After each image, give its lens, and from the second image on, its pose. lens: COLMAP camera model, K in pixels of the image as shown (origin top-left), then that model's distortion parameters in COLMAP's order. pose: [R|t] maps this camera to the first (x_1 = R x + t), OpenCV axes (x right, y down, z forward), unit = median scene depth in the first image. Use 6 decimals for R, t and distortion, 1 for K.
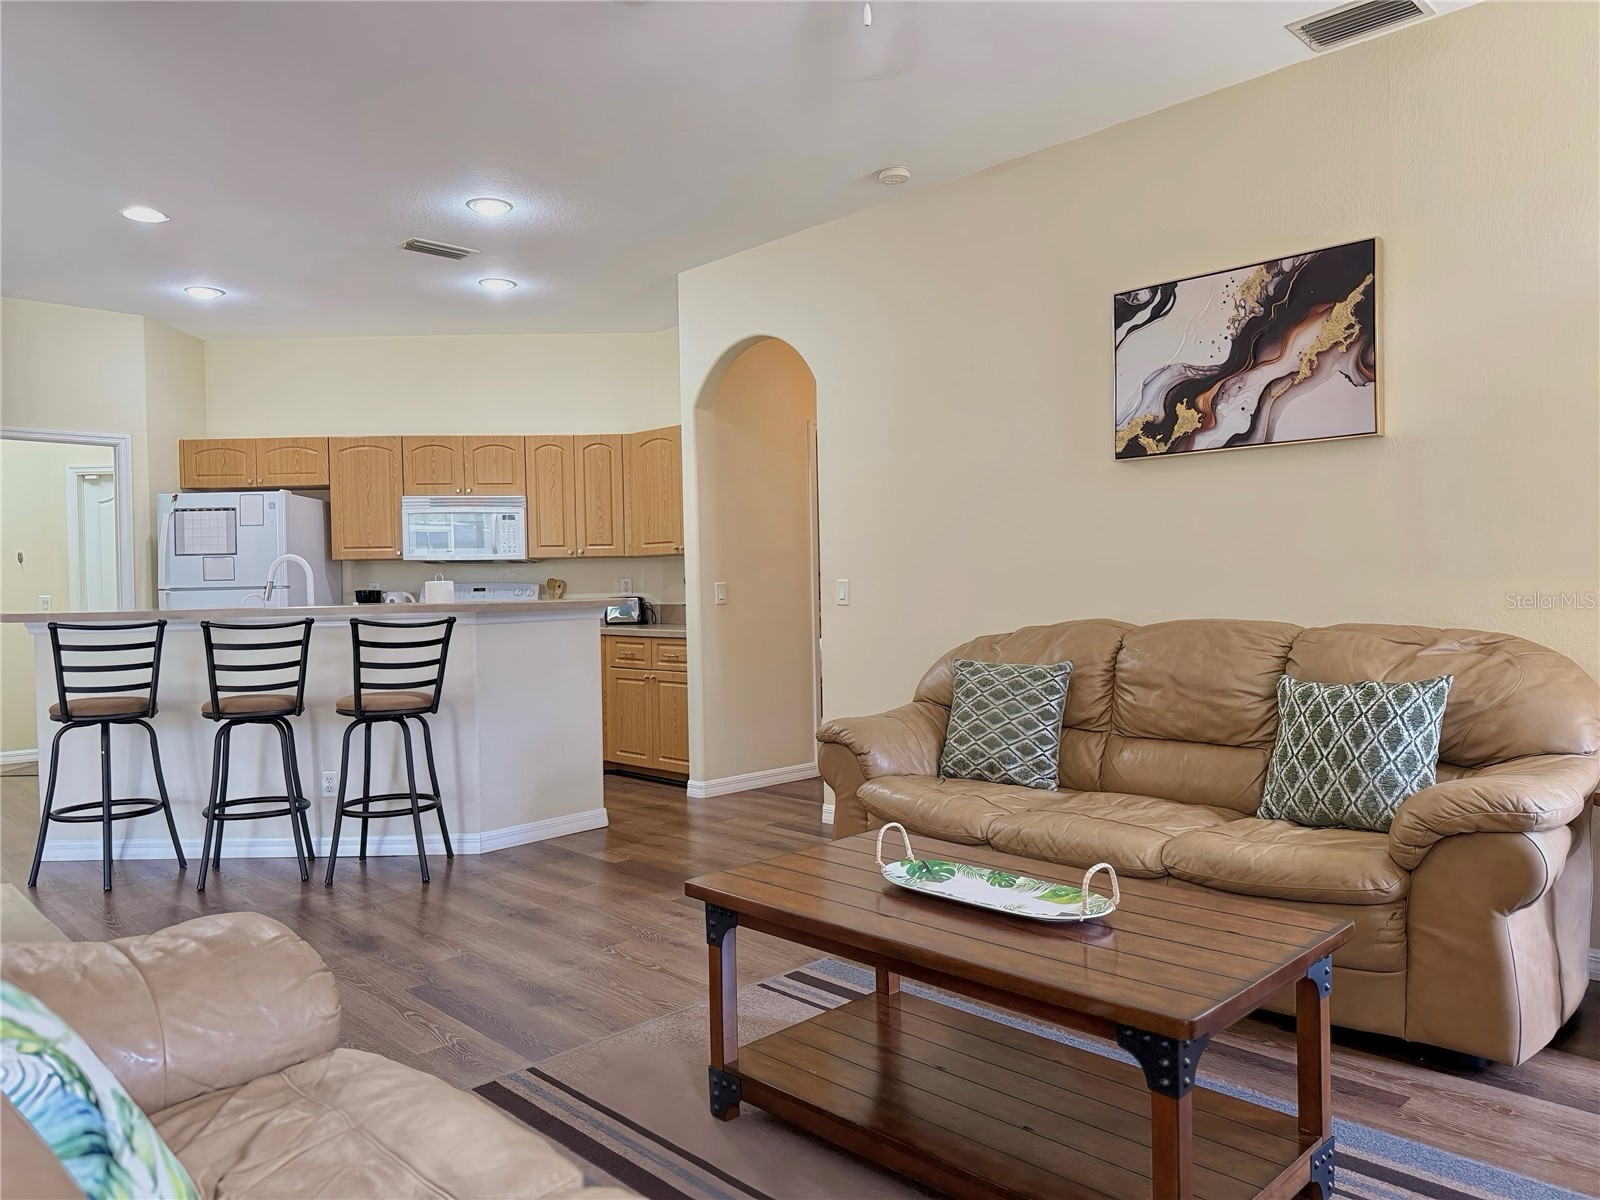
lens RADIAL K [[1117.6, 0, 803.5], [0, 1117.6, 606.3], [0, 0, 1]] dist [0.147655, -0.232967]
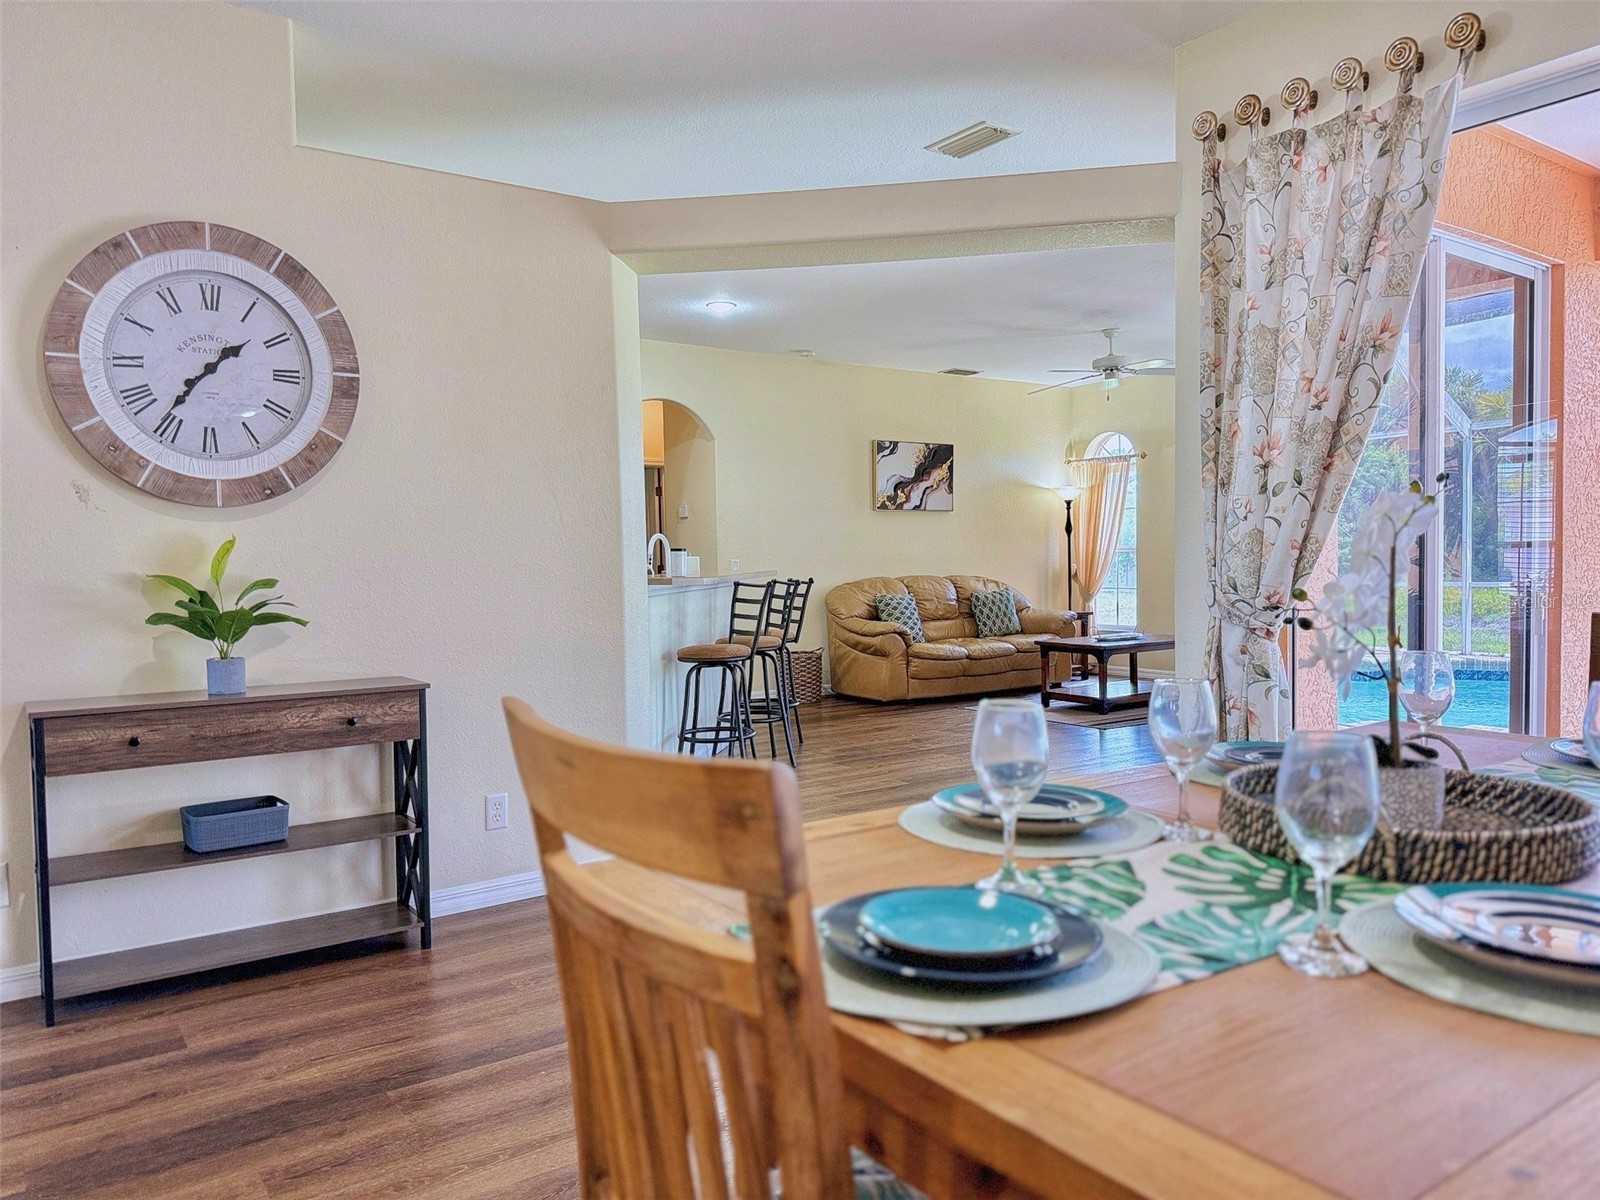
lens RADIAL K [[1117.6, 0, 803.5], [0, 1117.6, 606.3], [0, 0, 1]] dist [0.147655, -0.232967]
pose [[0.154746, -0.025734, 0.987619, -2.226865], [0.034456, 0.999193, 0.020637, 0.020207], [-0.987353, 0.030836, 0.155507, 0.859666]]
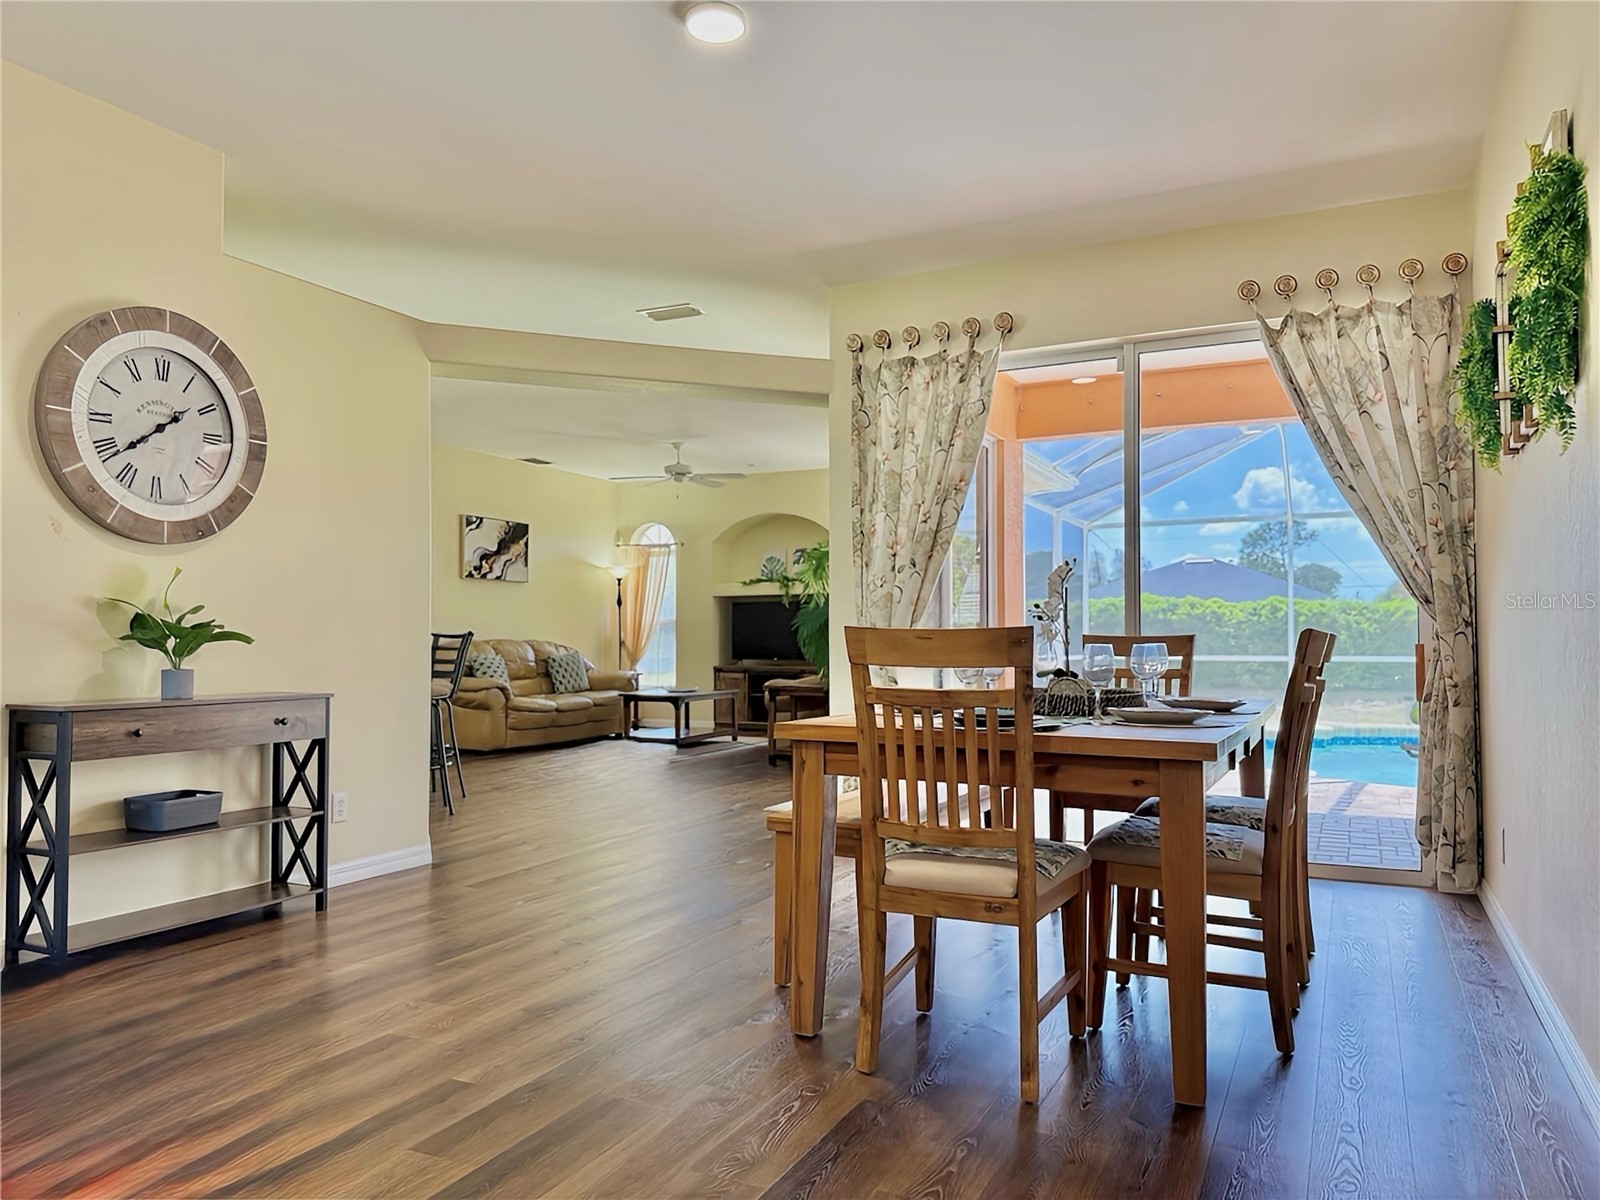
lens RADIAL K [[1117.6, 0, 803.5], [0, 1117.6, 606.3], [0, 0, 1]] dist [0.147655, -0.232967]
pose [[-0.332590, 0.045225, 0.941987, -2.596330], [0.027248, 0.998893, -0.038336, 0.059075], [-0.942678, 0.012917, -0.333454, 1.224744]]
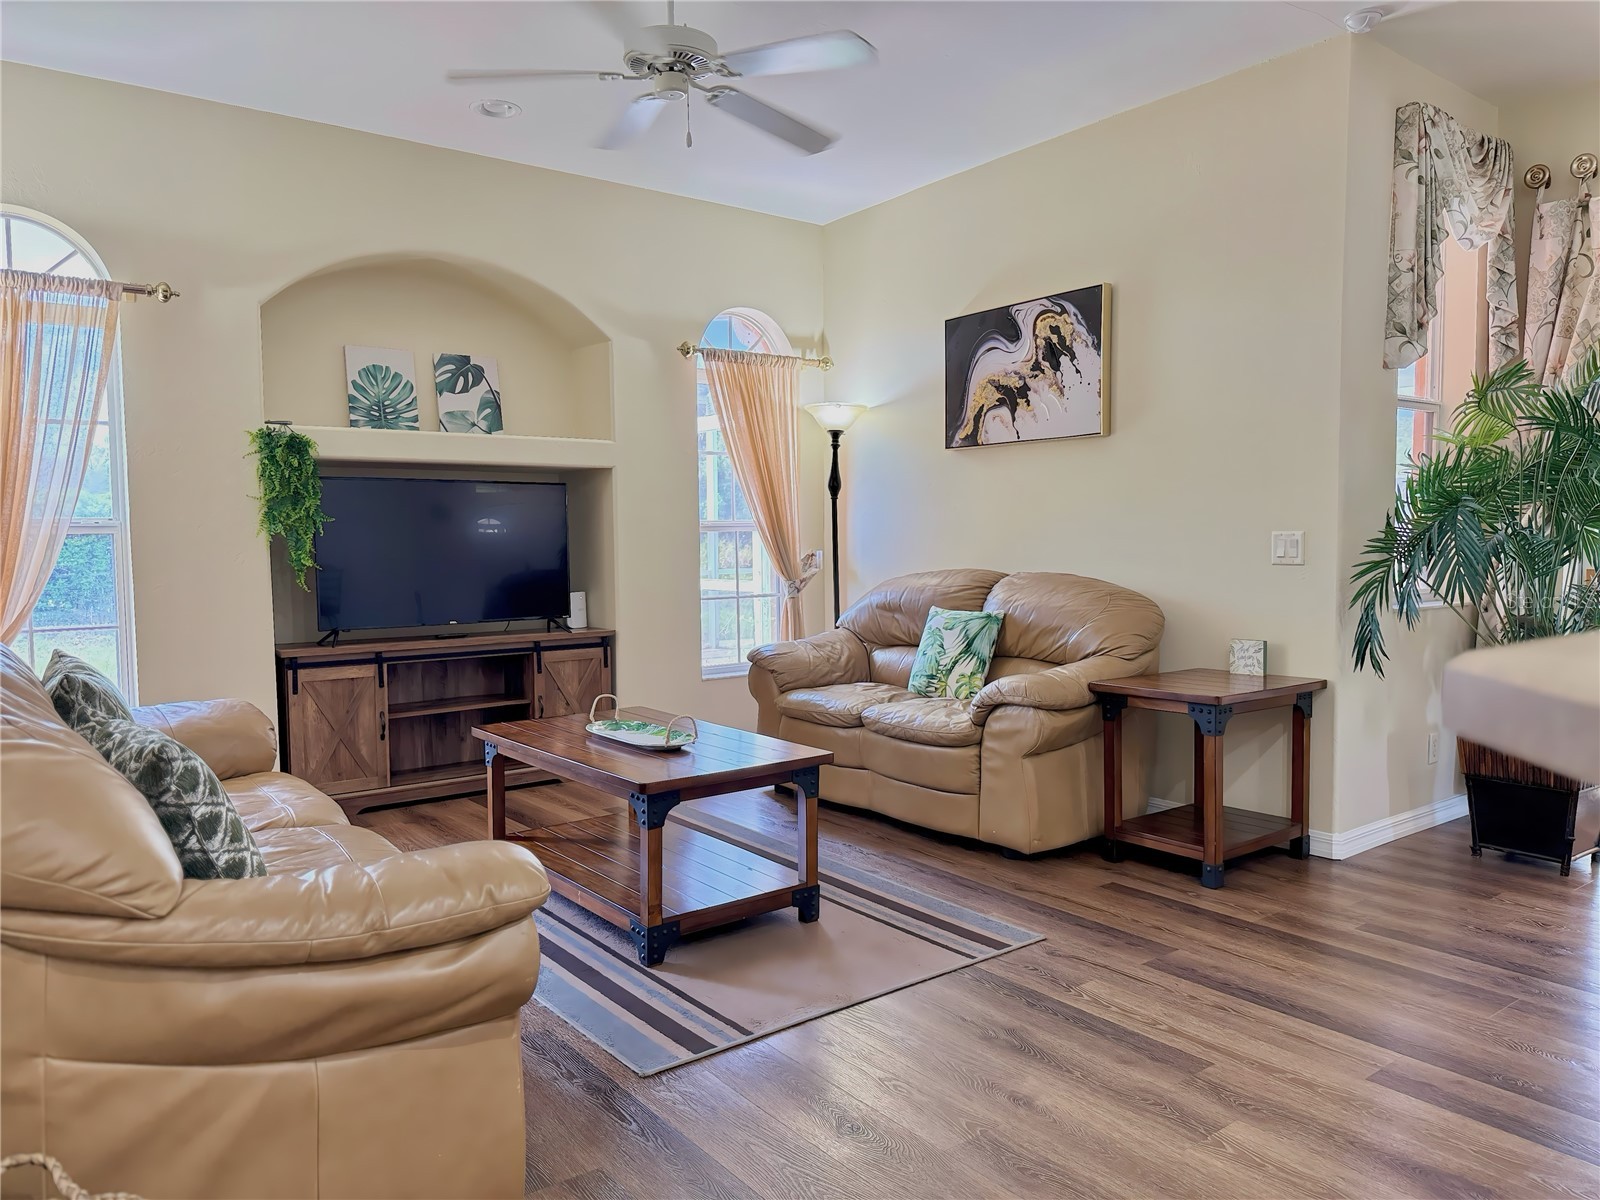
lens RADIAL K [[1117.6, 0, 803.5], [0, 1117.6, 606.3], [0, 0, 1]] dist [0.147655, -0.232967]
pose [[-0.992533, 0.016841, 0.120811, -0.148430], [0.027133, 0.996091, 0.084059, -0.032007], [-0.118923, 0.086709, -0.989110, 1.491211]]
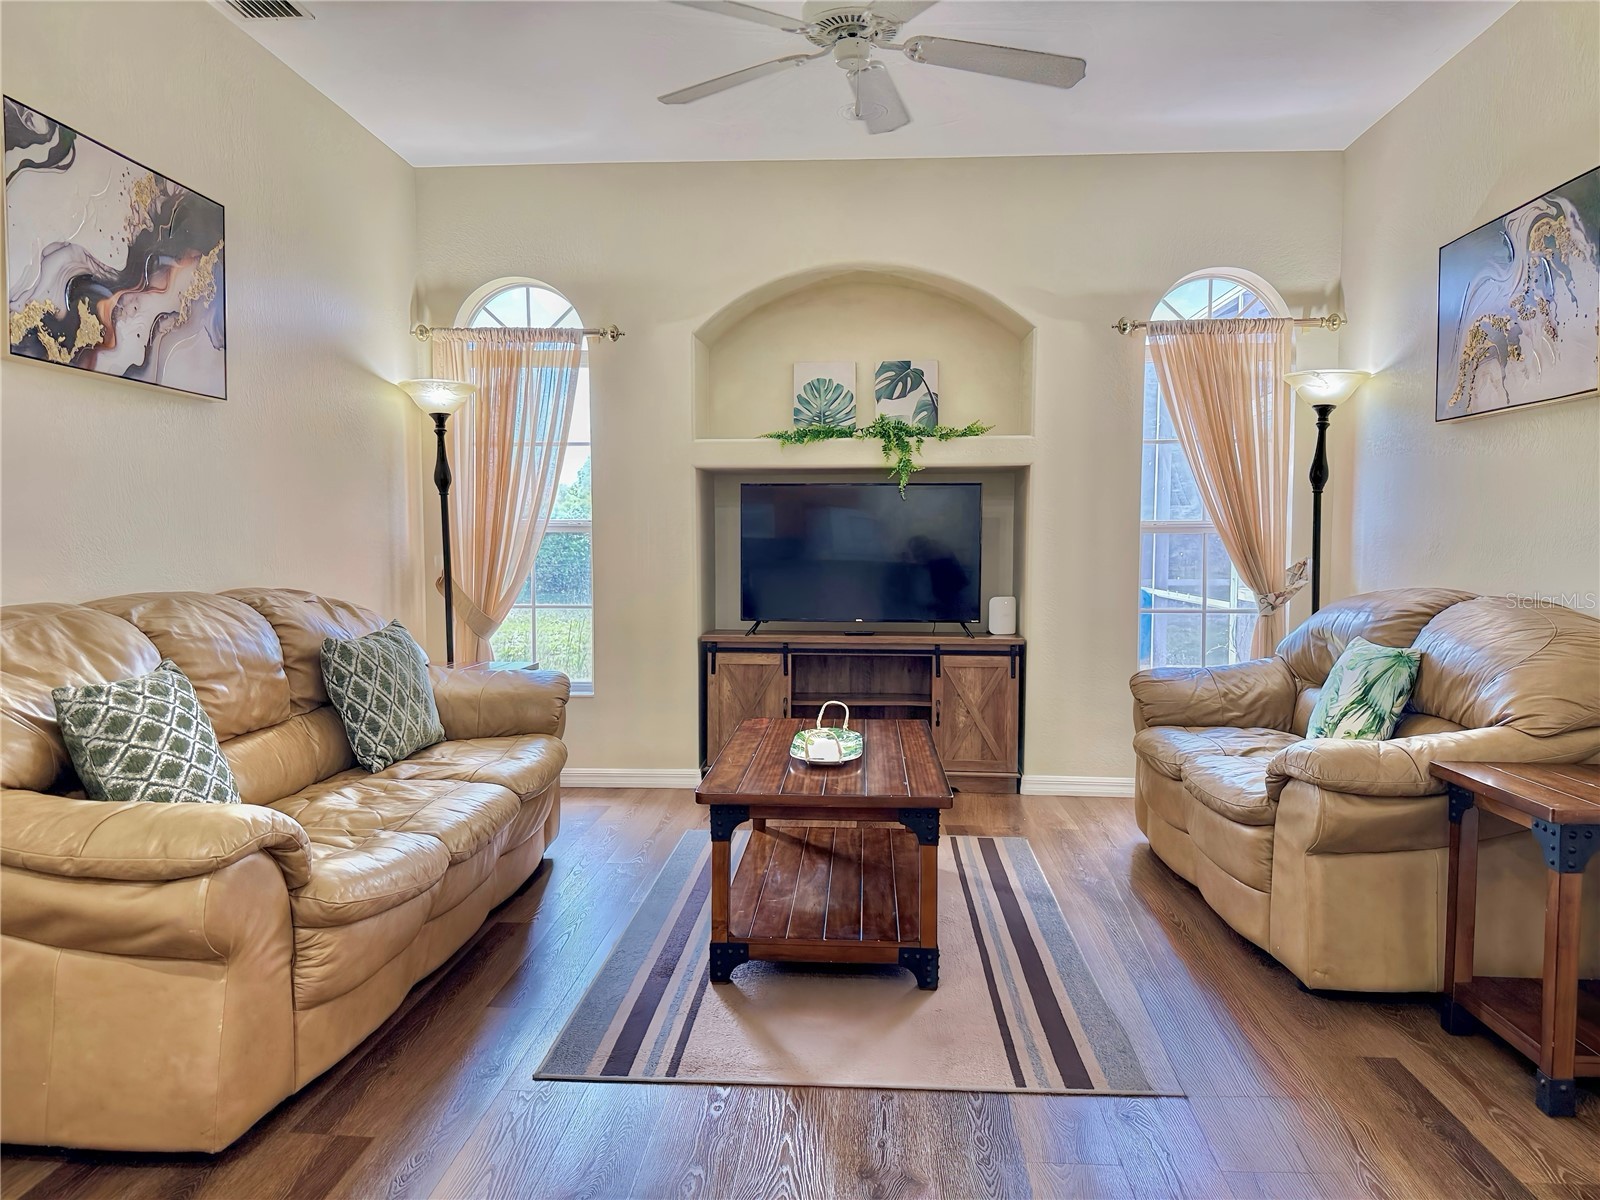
lens RADIAL K [[1120.2, 0, 805.9], [0, 1120.2, 602.0], [0, 0, 1]] dist [0.067138, -0.075443]
pose [[-0.669476, -0.028784, 0.742275, -0.543681], [0.024983, 0.997811, 0.061226, -0.020228], [-0.742413, 0.059534, -0.667292, 1.192369]]
